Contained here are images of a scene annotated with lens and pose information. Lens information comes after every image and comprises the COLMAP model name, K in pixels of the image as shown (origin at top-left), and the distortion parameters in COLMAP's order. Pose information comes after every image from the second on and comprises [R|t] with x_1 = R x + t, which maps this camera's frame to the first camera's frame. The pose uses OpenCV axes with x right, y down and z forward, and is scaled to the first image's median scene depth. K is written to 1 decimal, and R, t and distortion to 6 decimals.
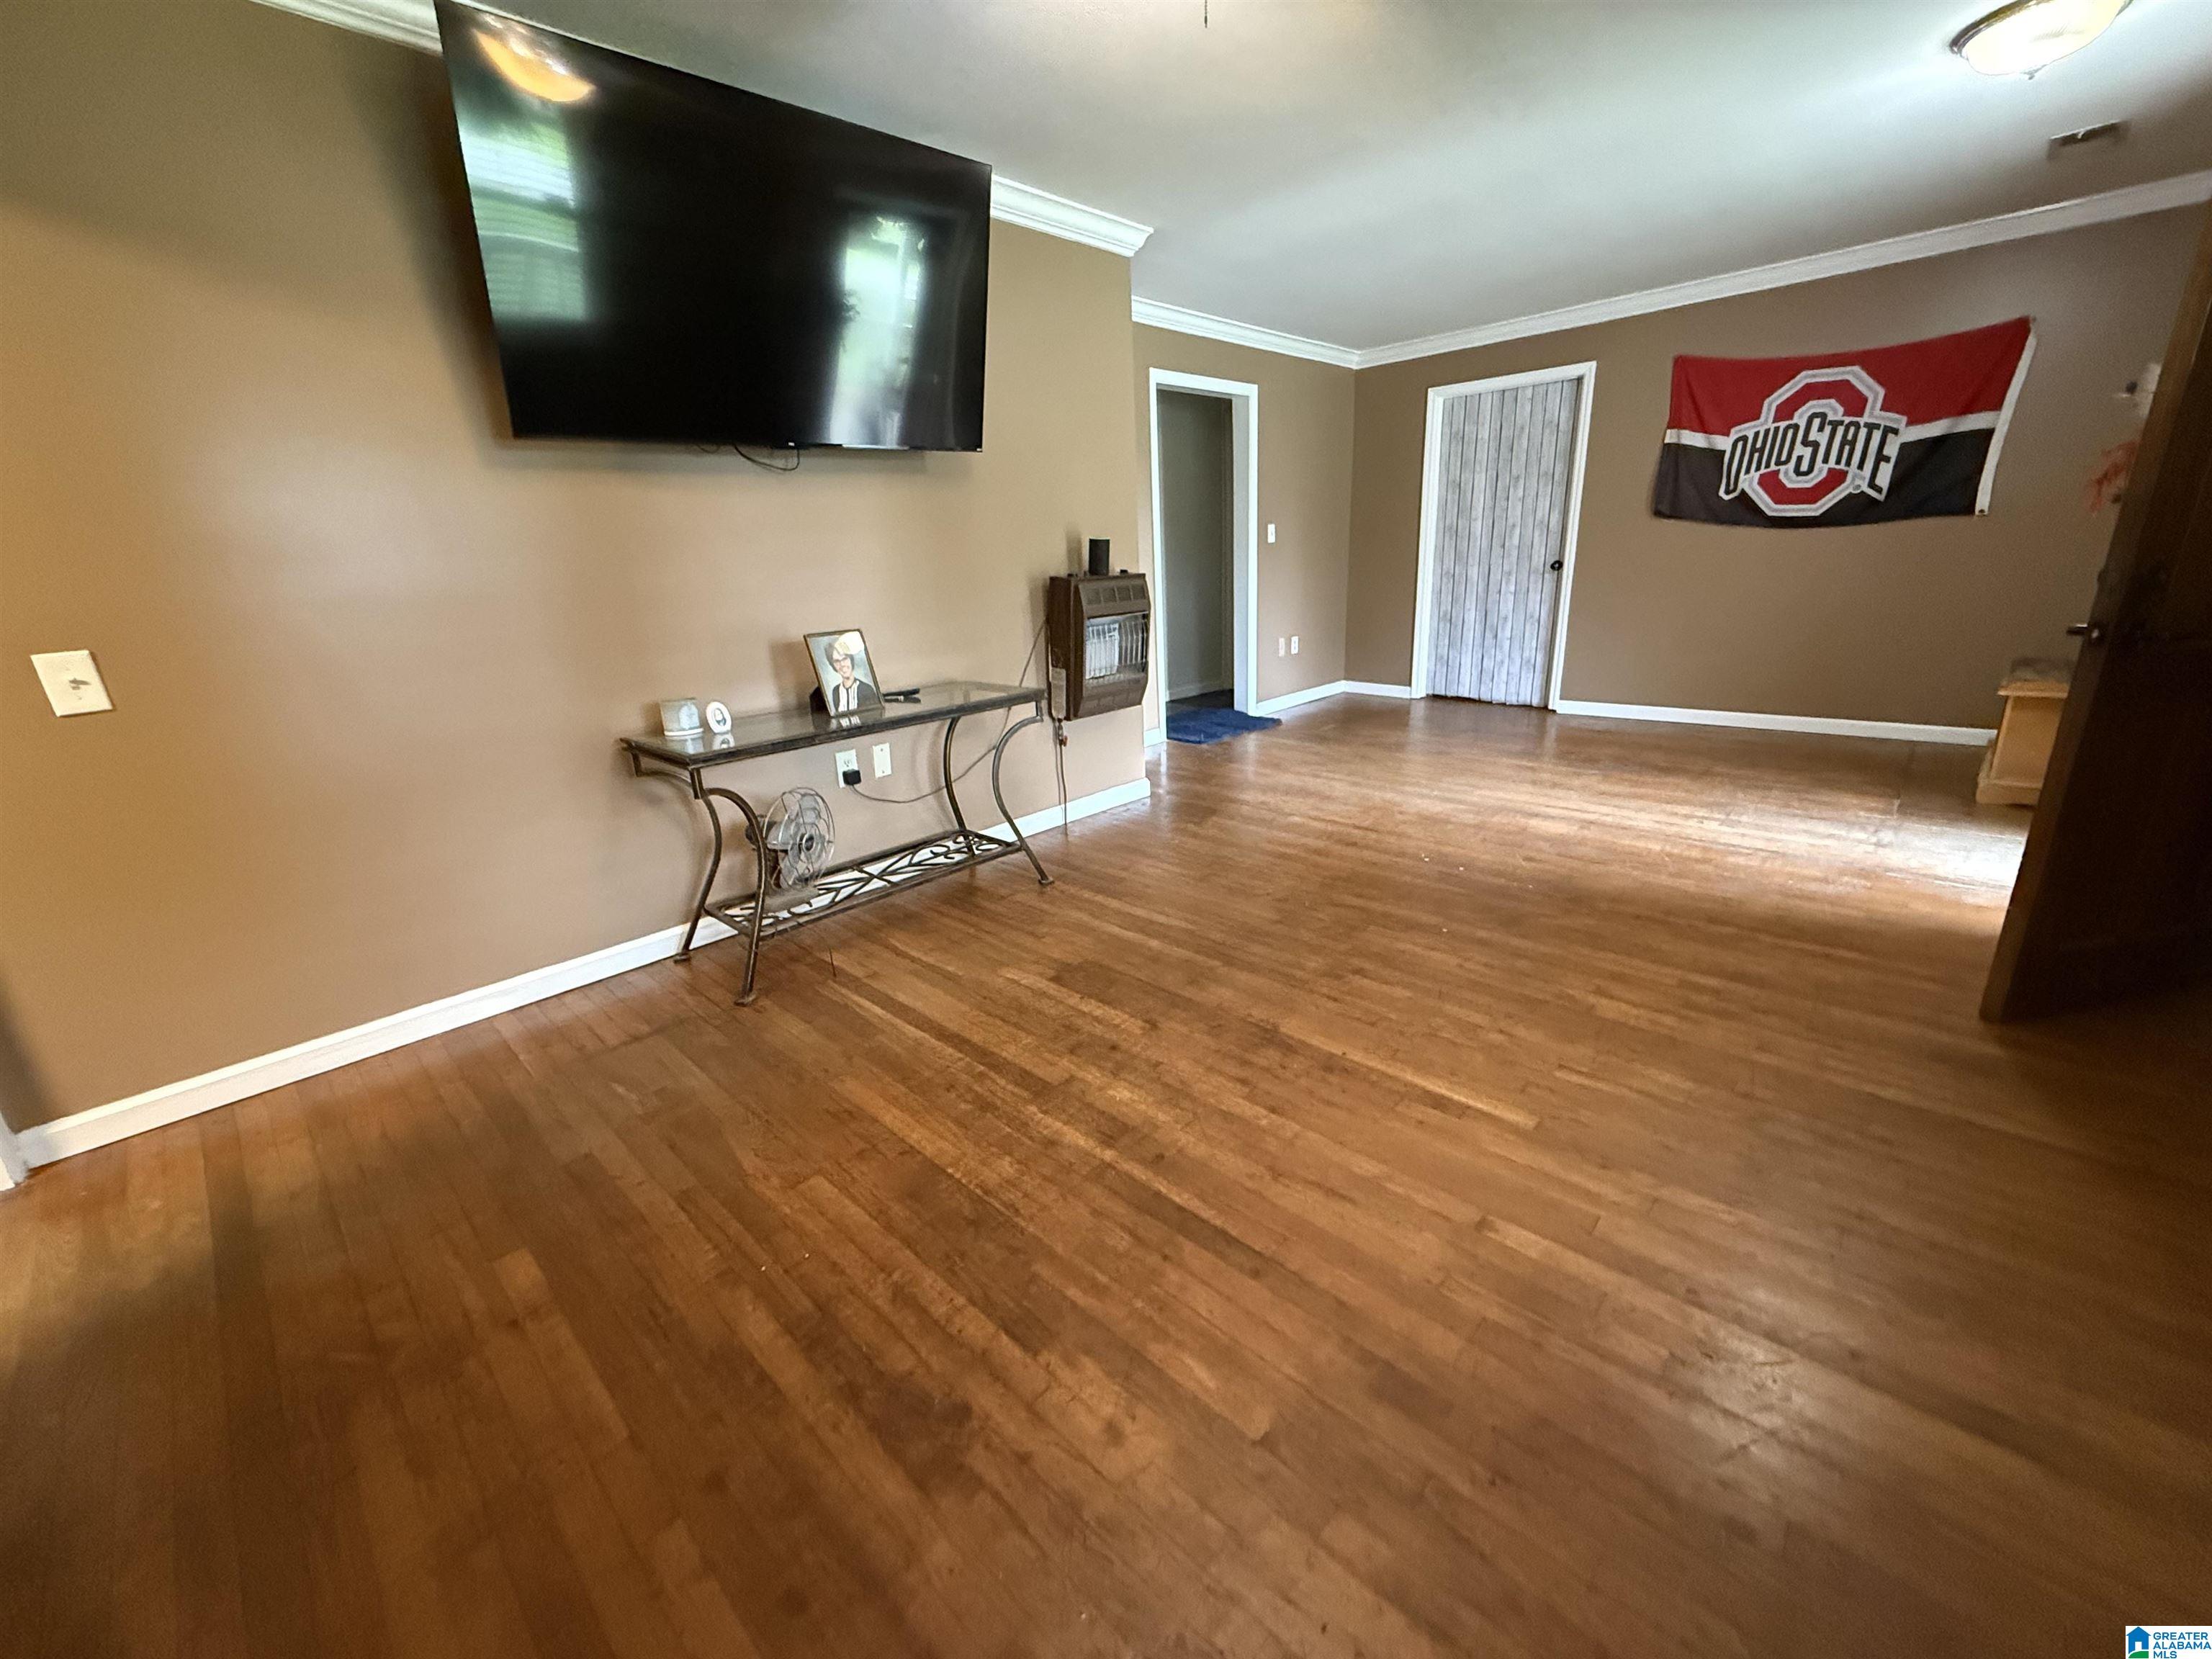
lens RADIAL K [[882.0, 0, 1099.3], [0, 882.0, 831.3], [0, 0, 1]] dist [0.000003, 0.000178]
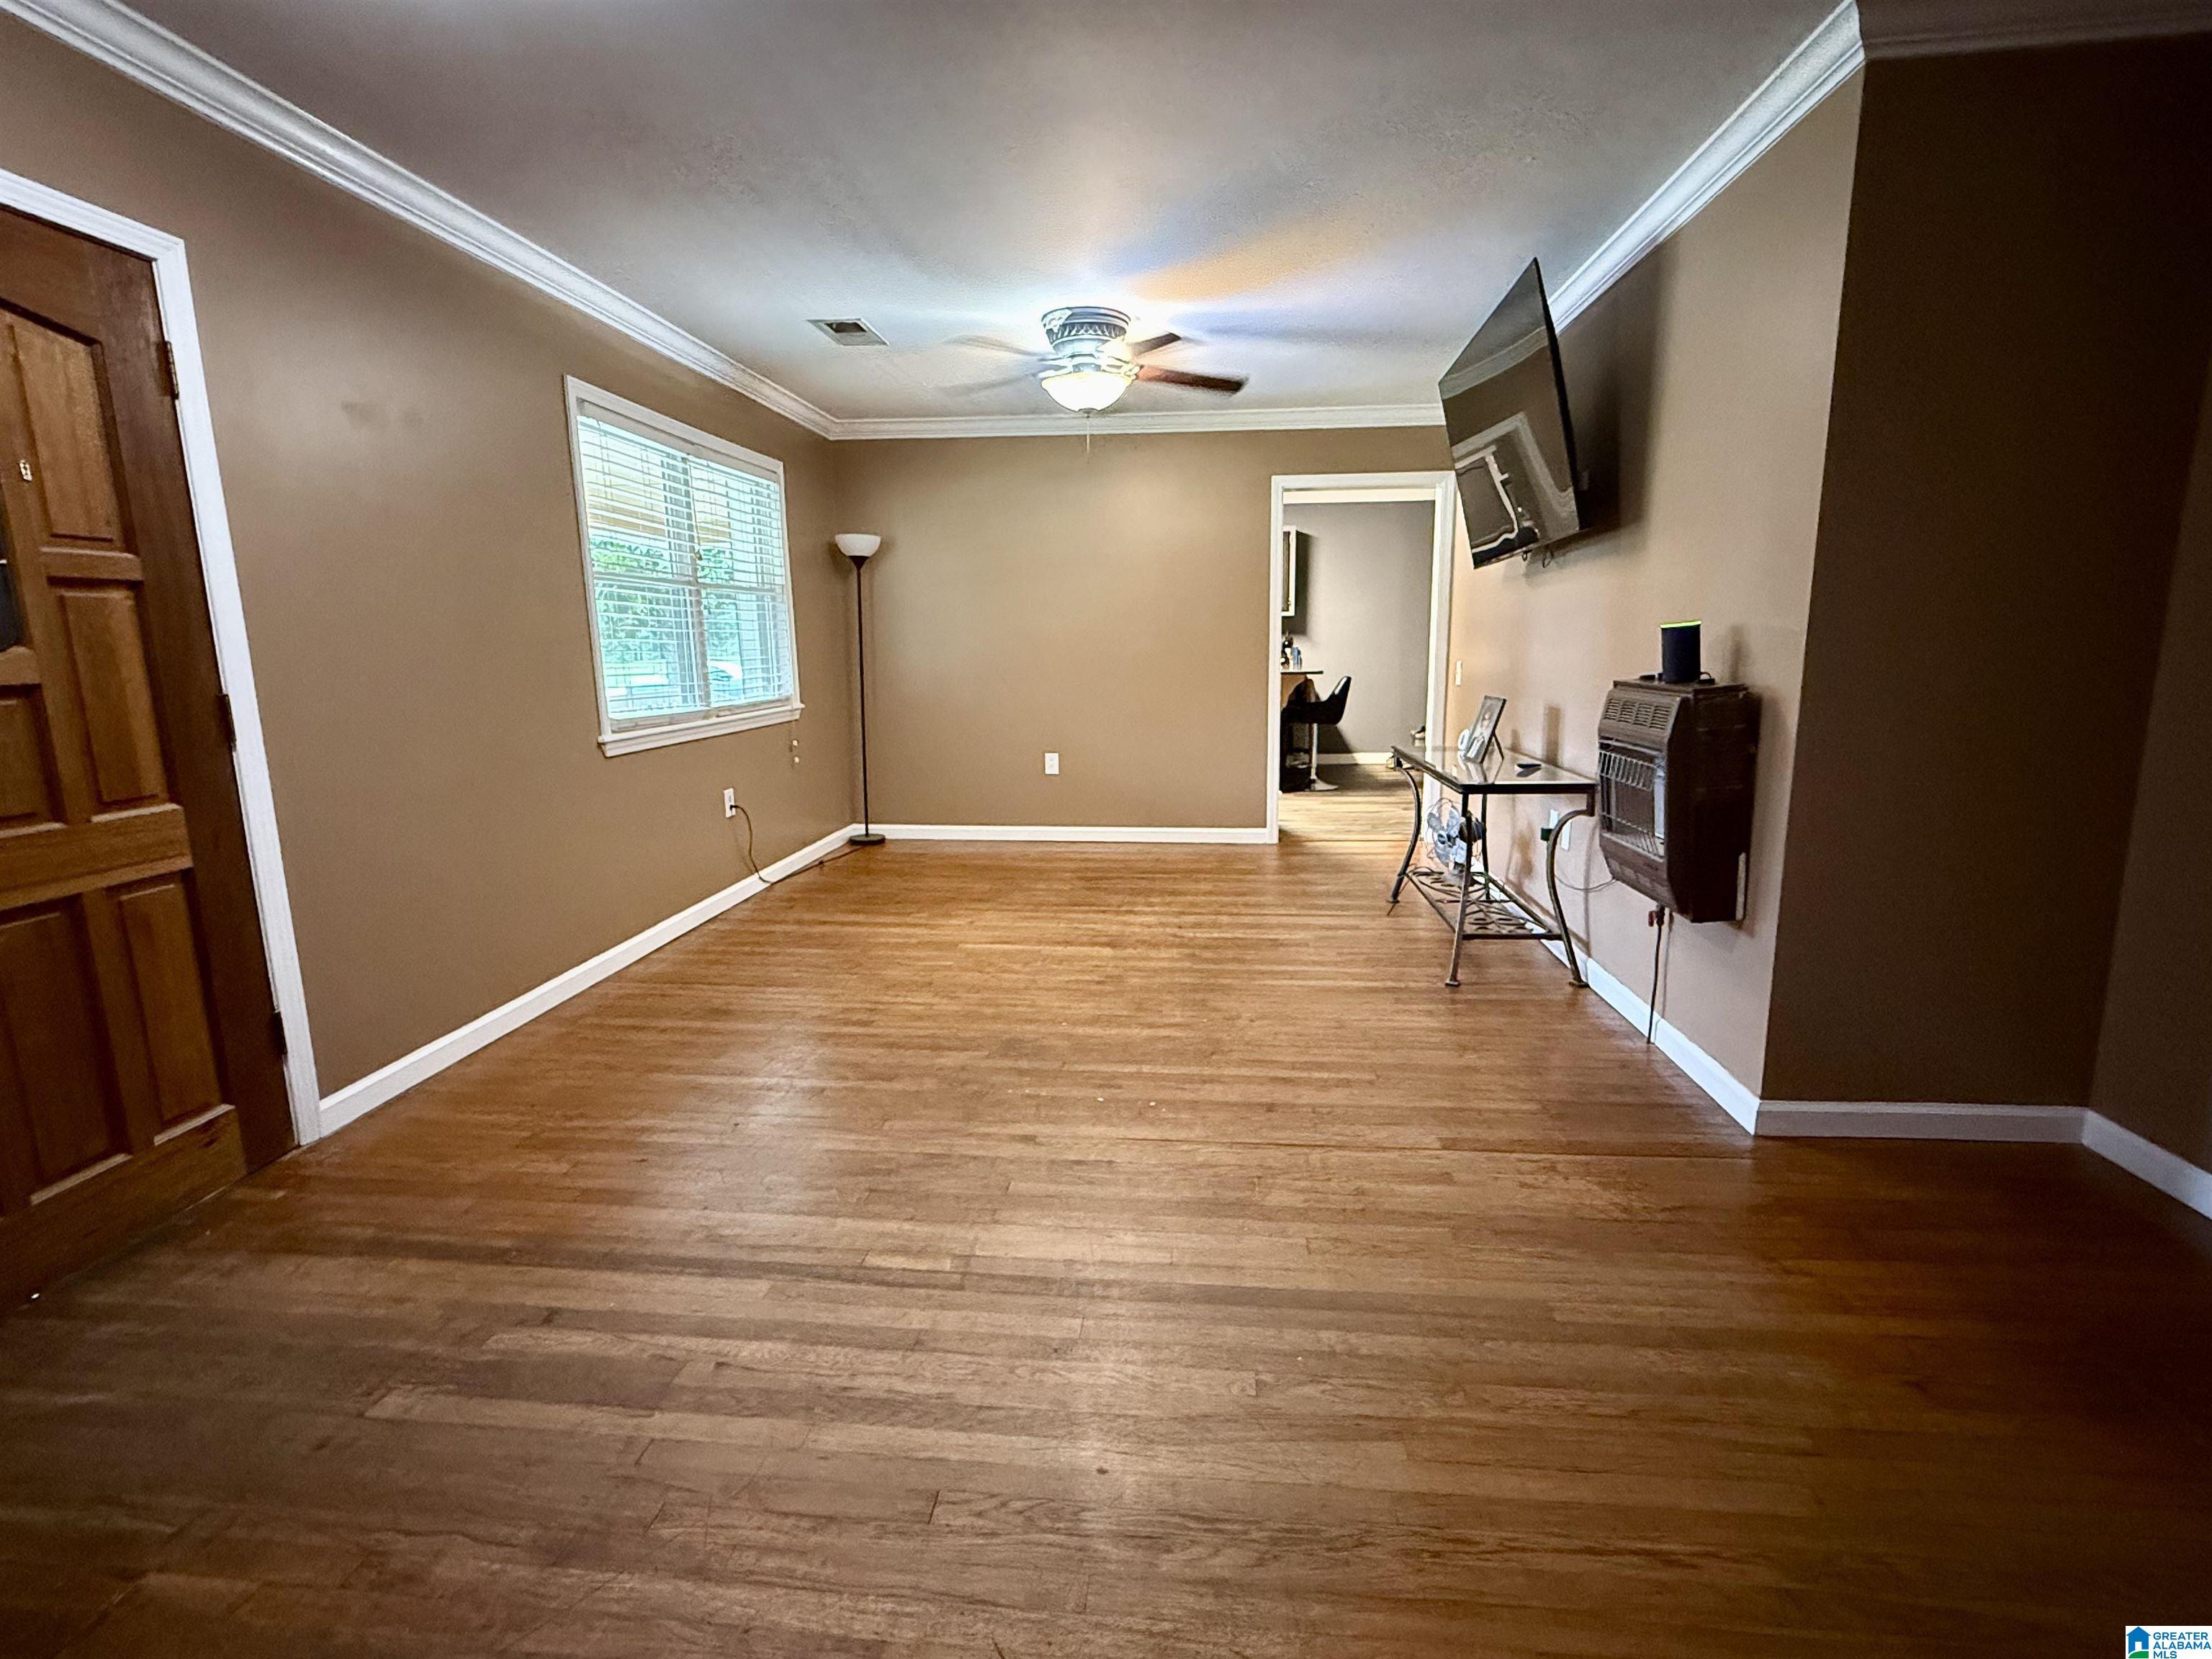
lens RADIAL K [[1049.3, 0, 1107.2], [0, 1049.3, 832.9], [0, 0, 1]] dist [0.000302, 0.000652]
pose [[-0.788280, 0.167673, -0.592031, 1.163352], [-0.136947, 0.890216, 0.434466, -0.700671], [0.599883, 0.423558, -0.678777, 1.976608]]
